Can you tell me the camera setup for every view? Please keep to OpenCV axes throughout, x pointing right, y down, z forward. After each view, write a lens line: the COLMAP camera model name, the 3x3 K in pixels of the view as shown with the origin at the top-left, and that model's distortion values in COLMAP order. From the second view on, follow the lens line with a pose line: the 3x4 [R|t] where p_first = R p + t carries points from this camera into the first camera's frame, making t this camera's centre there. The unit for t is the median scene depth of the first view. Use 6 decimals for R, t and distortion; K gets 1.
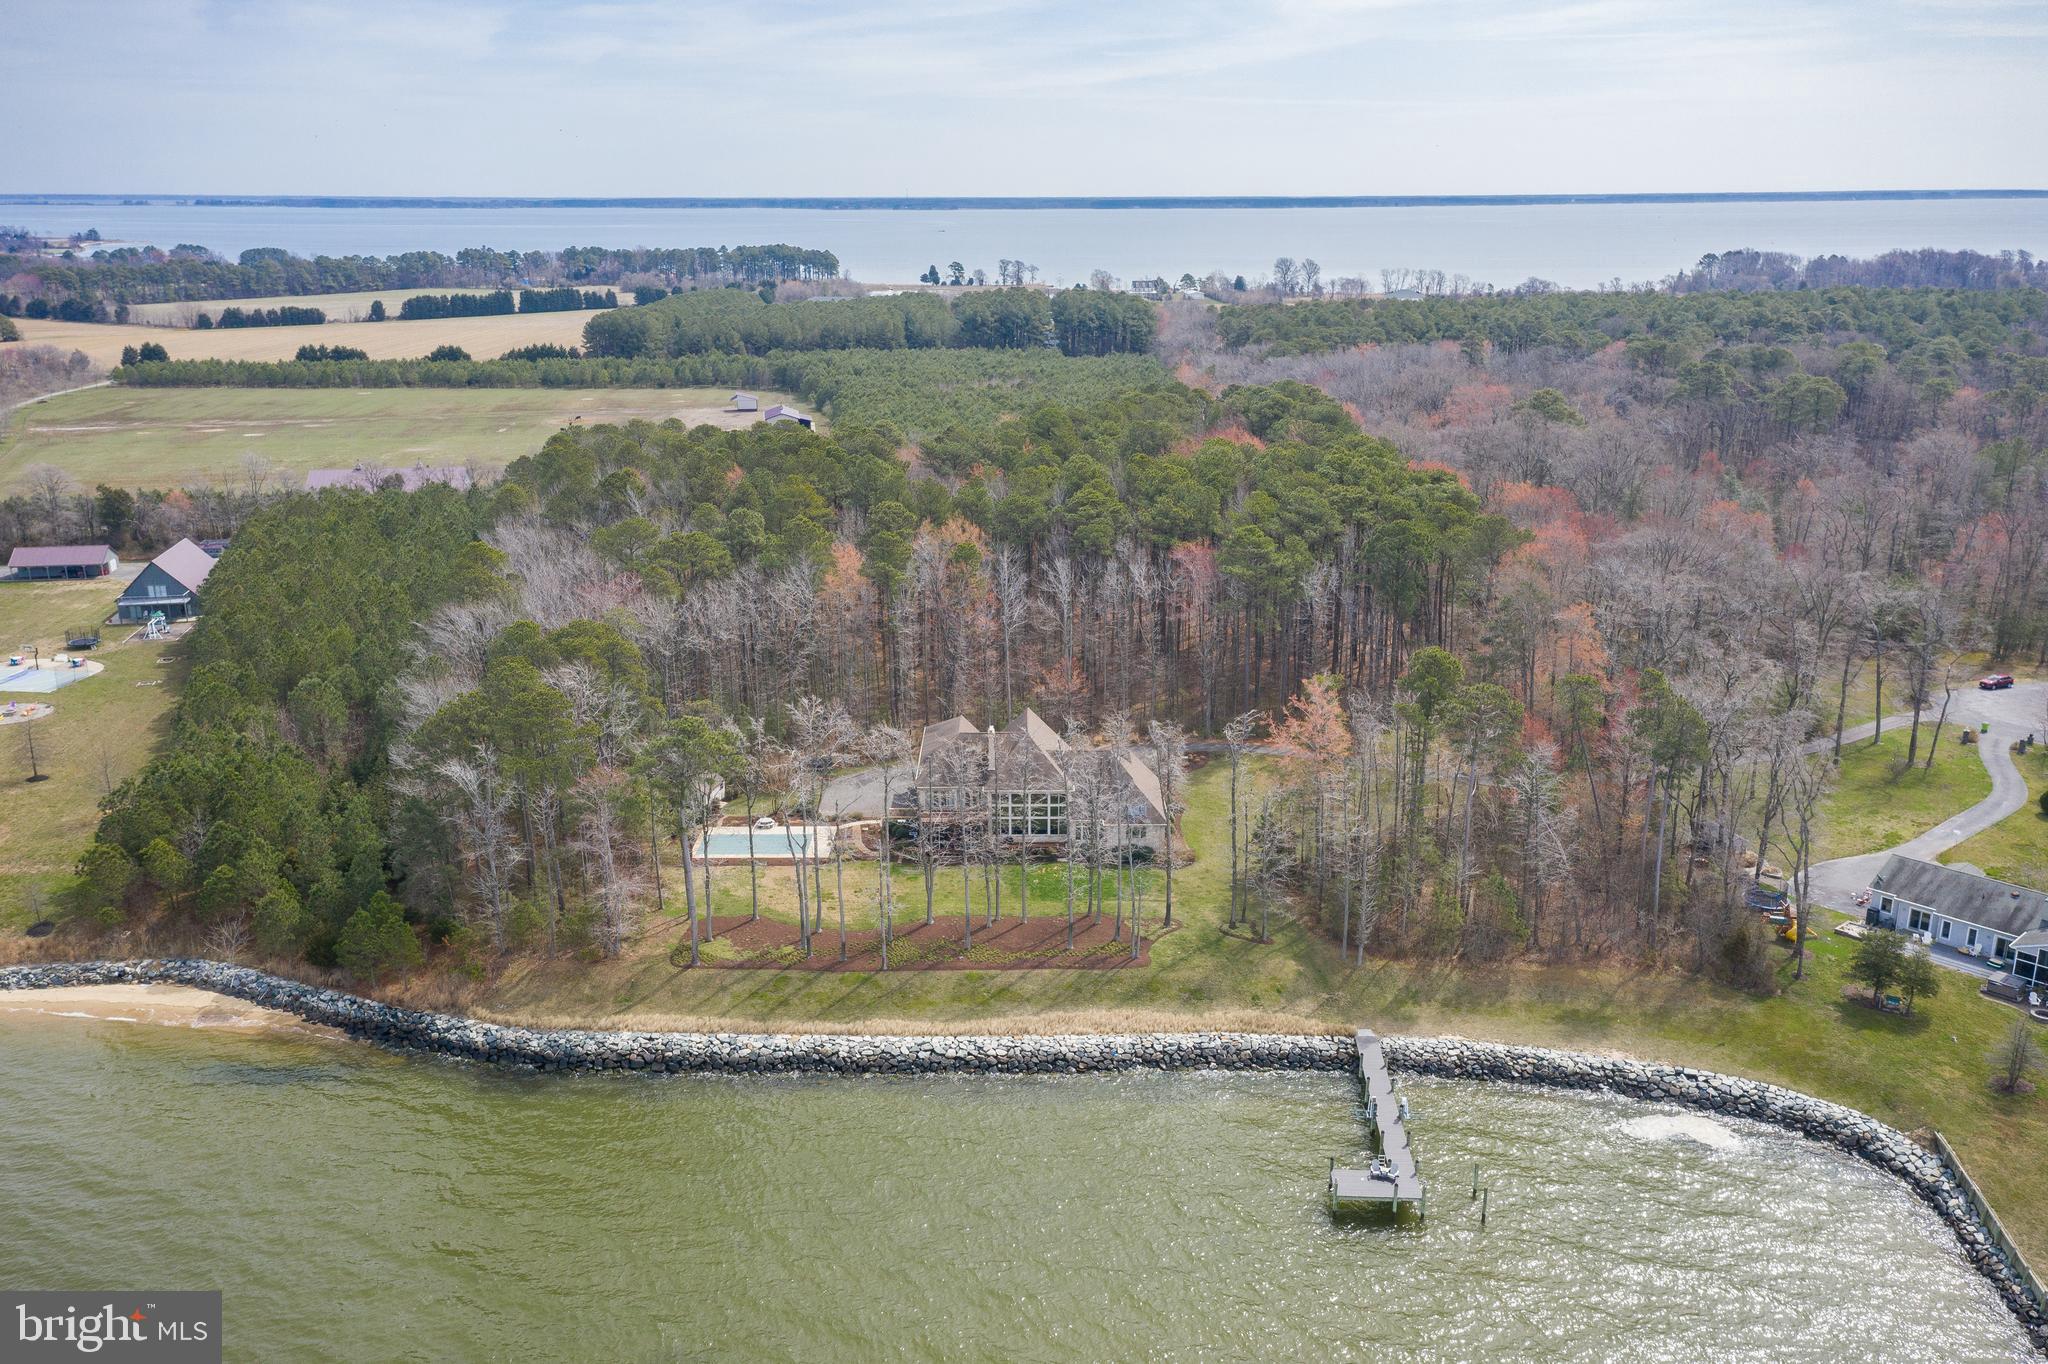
lens RADIAL K [[1627.5, 0, 1024.0], [0, 1627.5, 682.0], [0, 0, 1]] dist [0.011010, 0.034268]
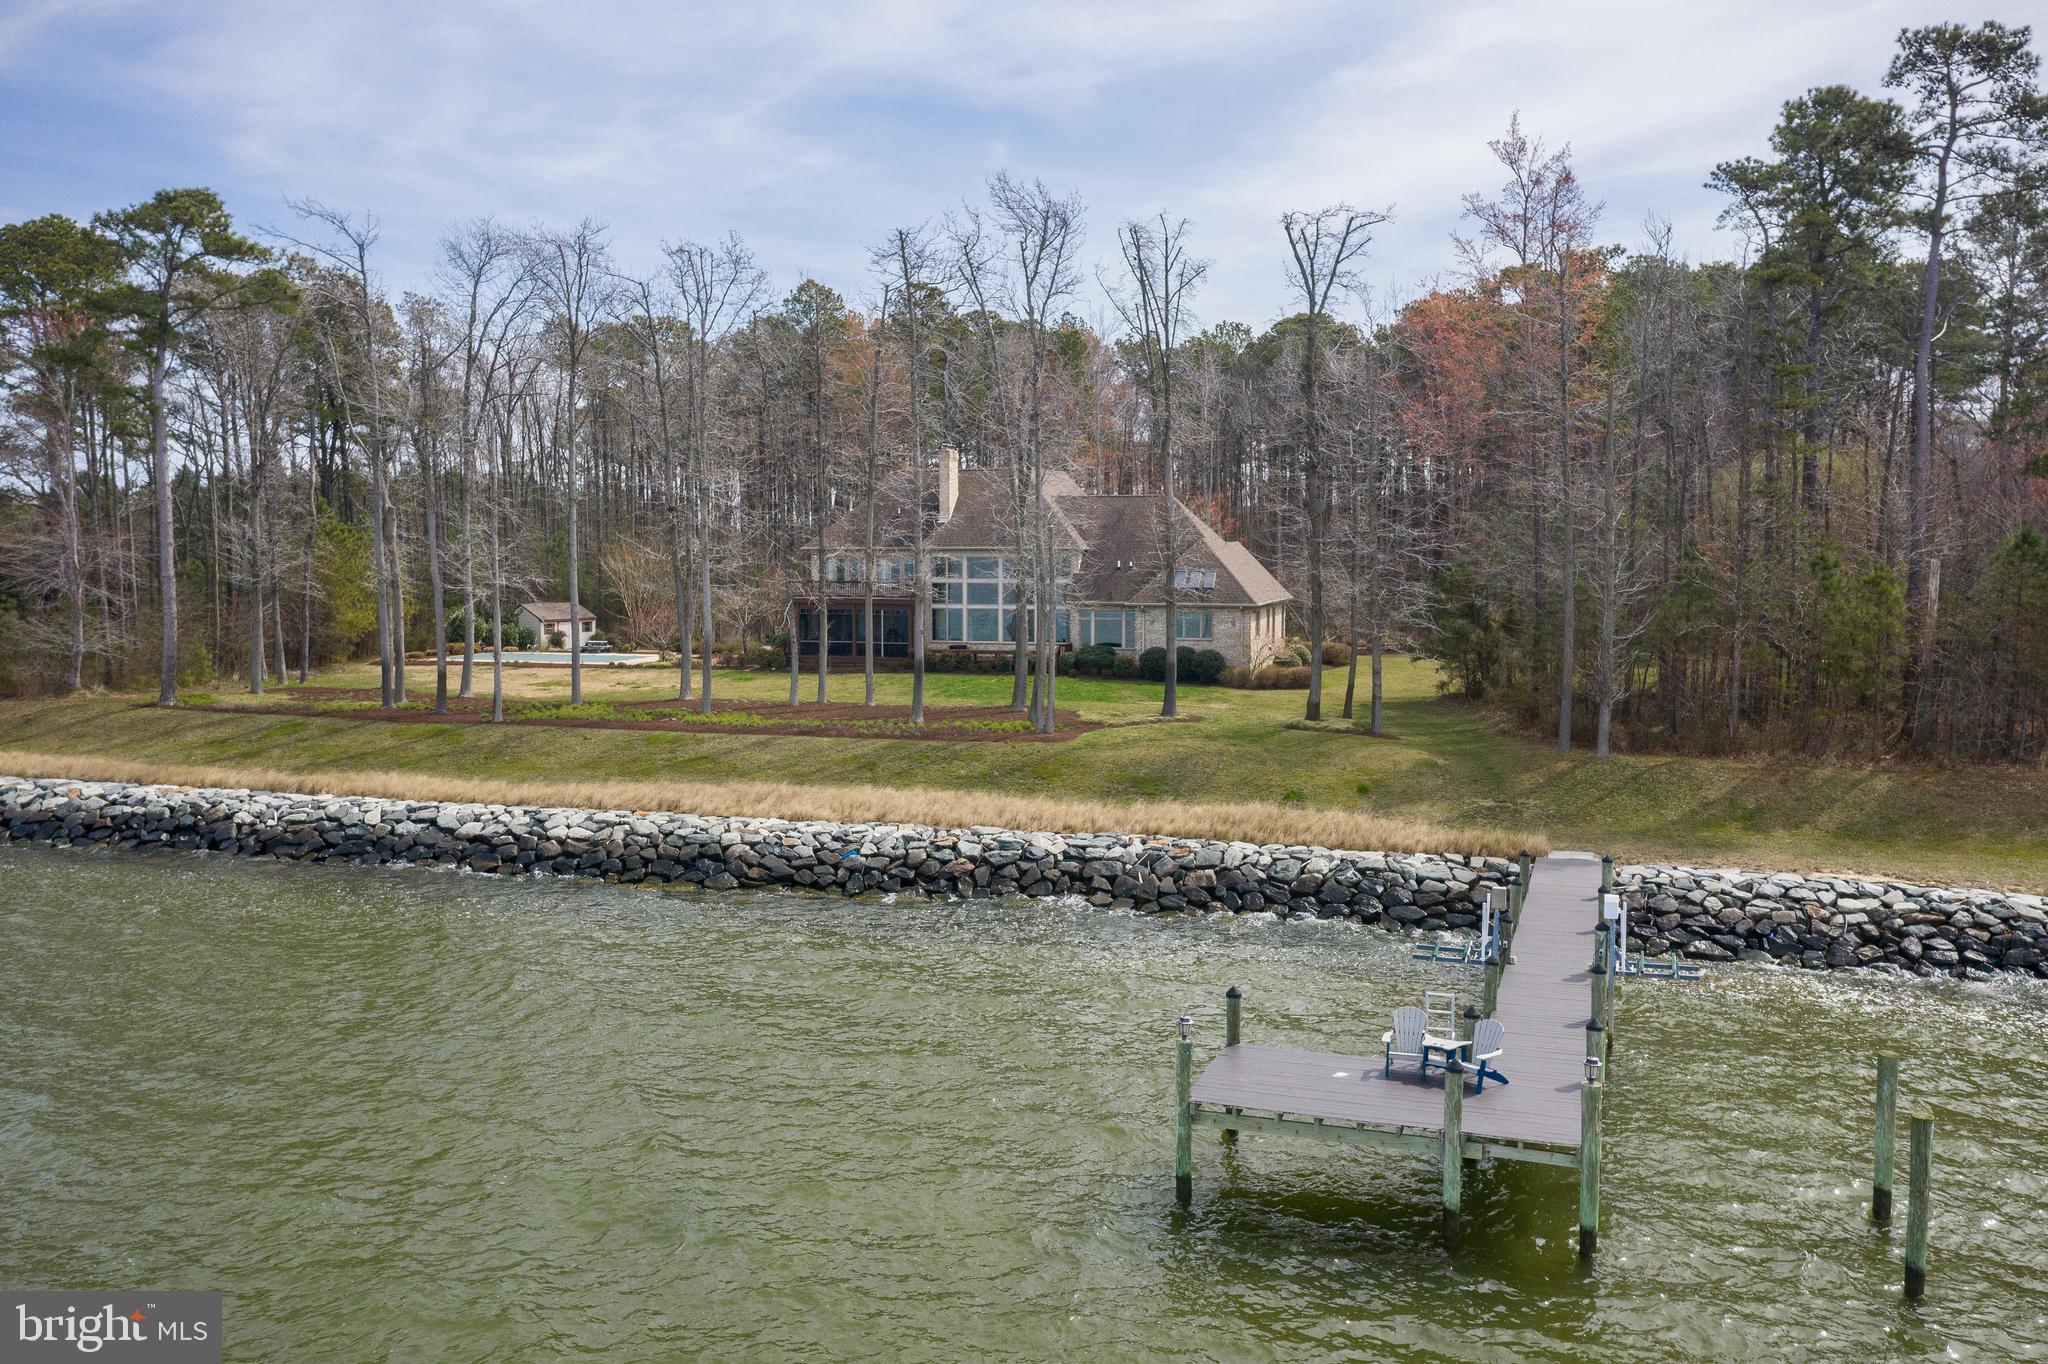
lens RADIAL K [[1642.7, 0, 1024.0], [0, 1642.7, 682.0], [0, 0, 1]] dist [-0.012400, 0.078028]
pose [[0.959880, 0.028326, -0.278977, 0.145252], [-0.085576, 0.977015, -0.195241, 0.191485], [0.267034, 0.211282, 0.940241, 0.479646]]
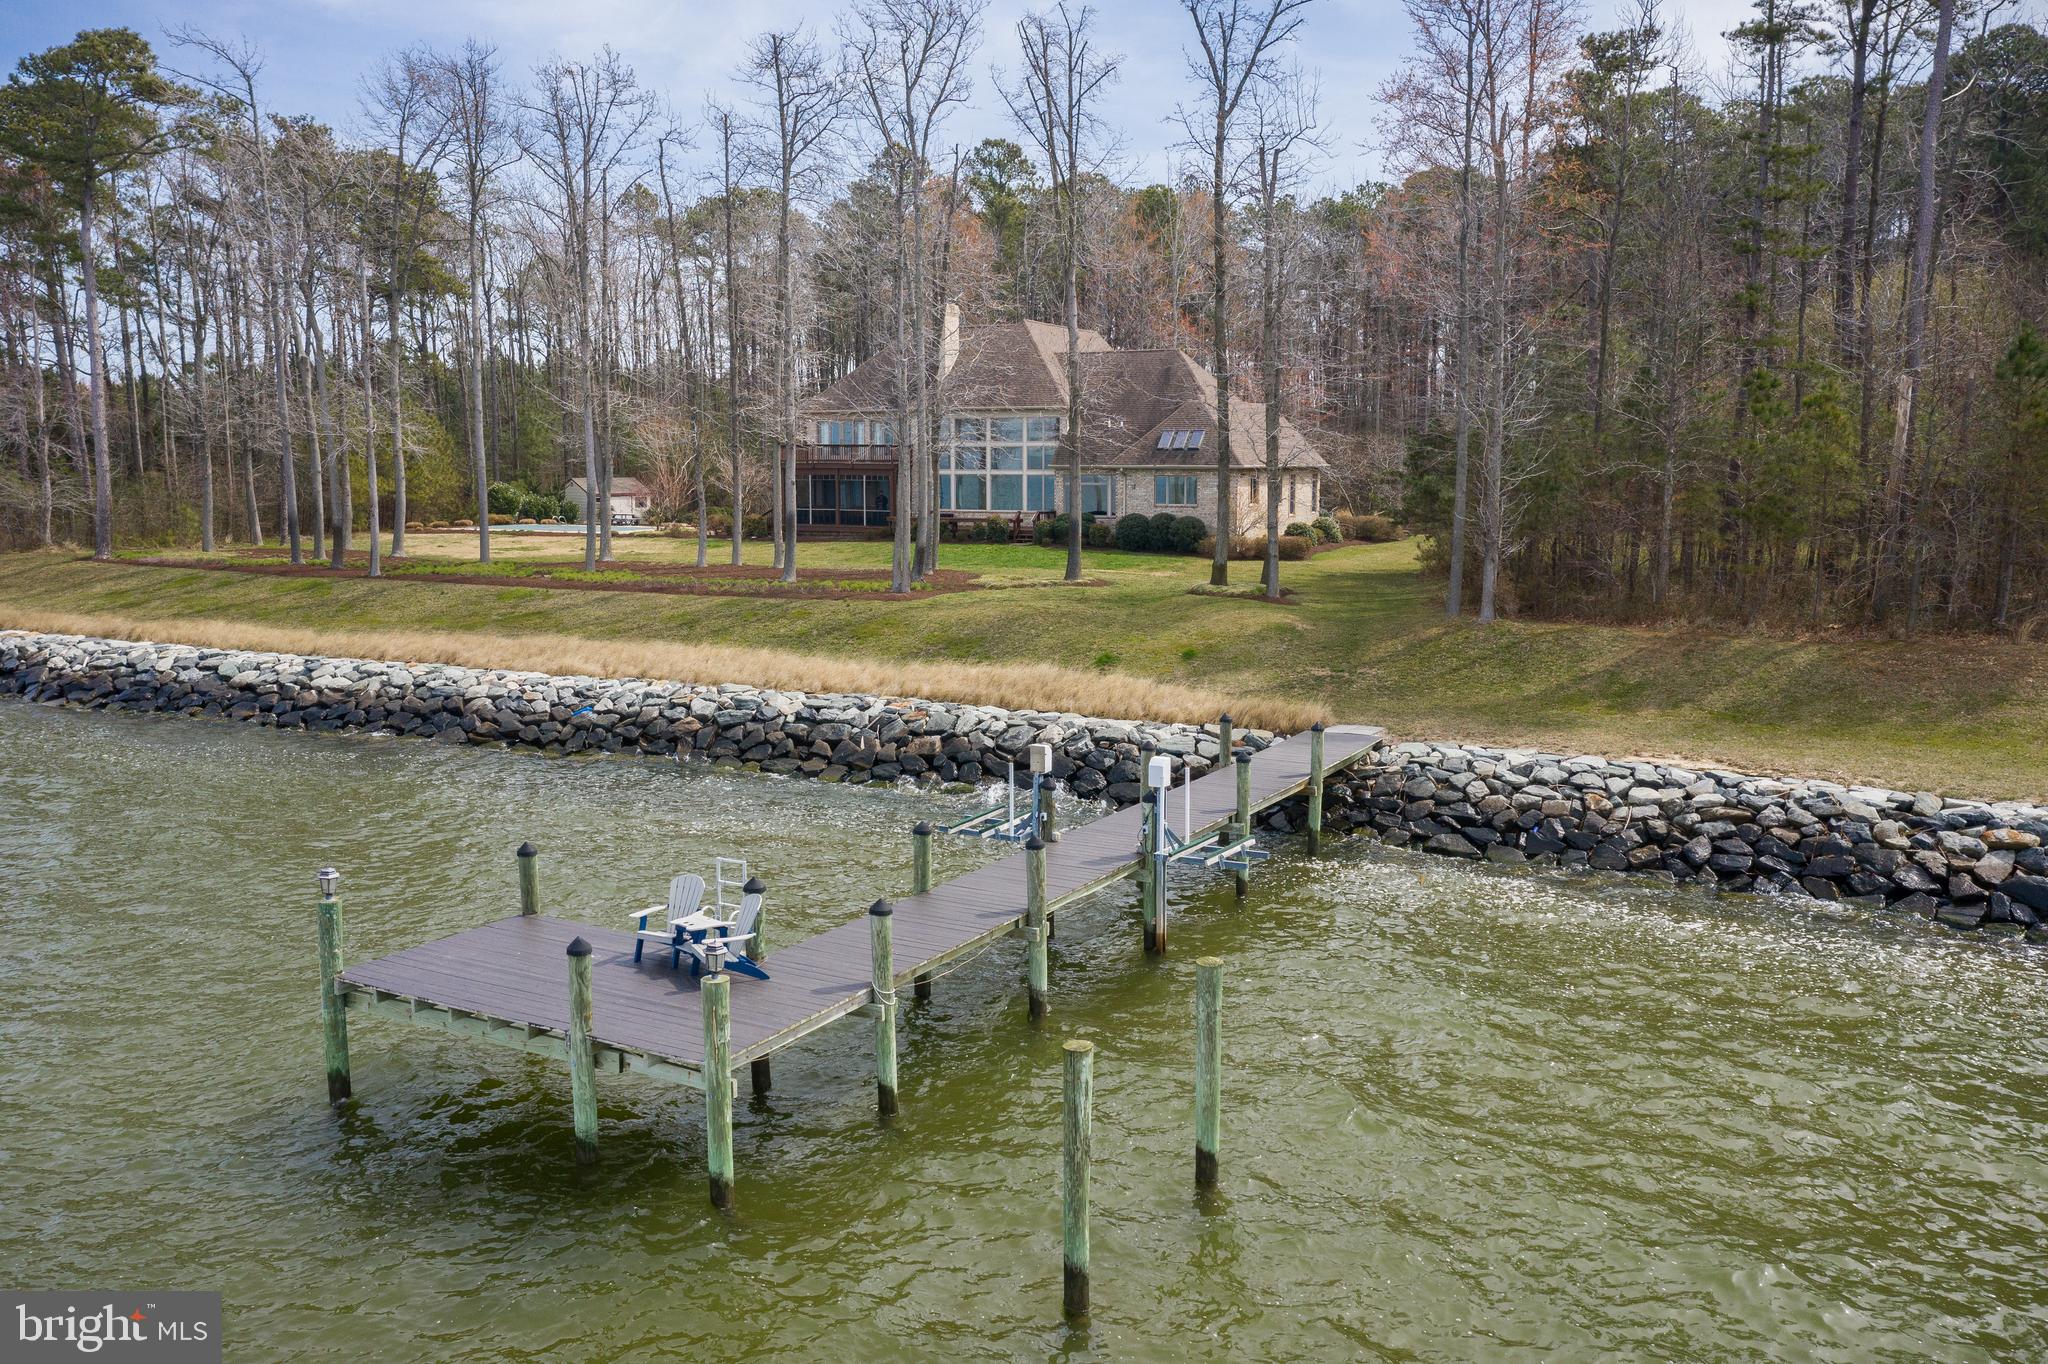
lens RADIAL K [[1627.5, 0, 1024.0], [0, 1627.5, 682.0], [0, 0, 1]] dist [0.011010, 0.034268]
pose [[0.897932, 0.065677, -0.435207, 0.208835], [-0.131189, 0.983796, -0.122208, 0.185617], [0.420128, 0.166829, 0.891998, 0.543976]]
